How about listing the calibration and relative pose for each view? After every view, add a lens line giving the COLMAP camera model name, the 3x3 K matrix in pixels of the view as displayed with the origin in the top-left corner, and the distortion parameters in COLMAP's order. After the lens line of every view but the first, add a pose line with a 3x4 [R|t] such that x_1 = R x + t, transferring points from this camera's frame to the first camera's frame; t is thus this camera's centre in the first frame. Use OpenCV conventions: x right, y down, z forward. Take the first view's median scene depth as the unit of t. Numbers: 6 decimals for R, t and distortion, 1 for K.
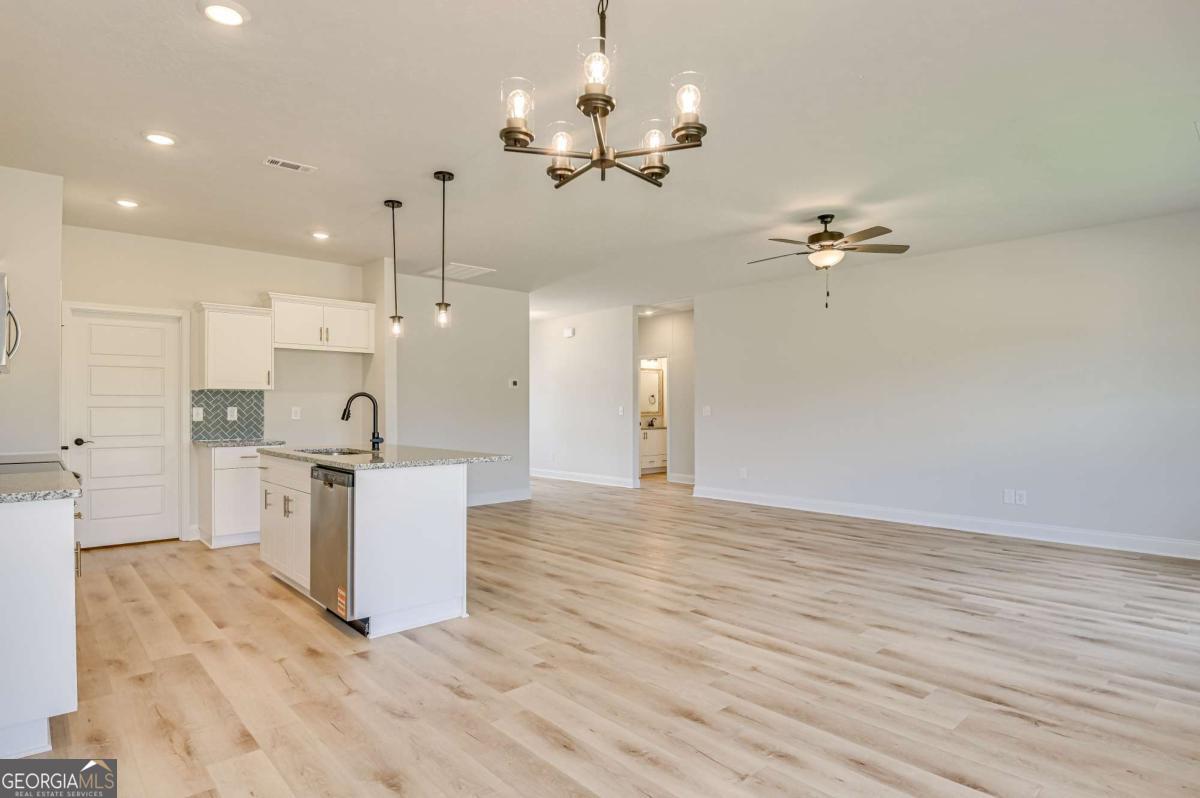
lens RADIAL K [[639.9, 0, 596.7], [0, 639.9, 403.6], [0, 0, 1]] dist [0.003707, -0.028127]
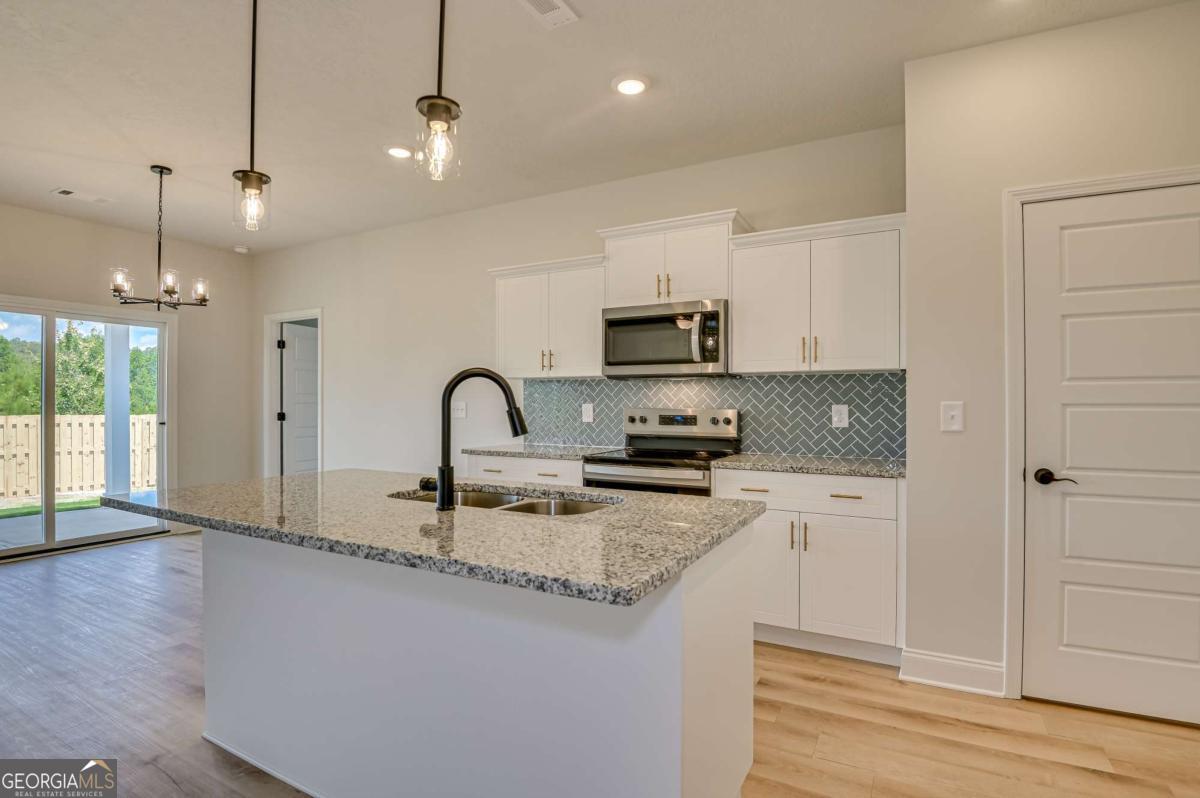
lens RADIAL K [[581.9, 0, 599.4], [0, 581.9, 405.4], [0, 0, 1]] dist [-0.041890, -0.000863]
pose [[-0.939442, 0.001602, -0.342704, -0.273980], [0.002815, 0.999991, -0.003044, 0.006186], [0.342696, -0.003825, -0.939439, 1.193978]]
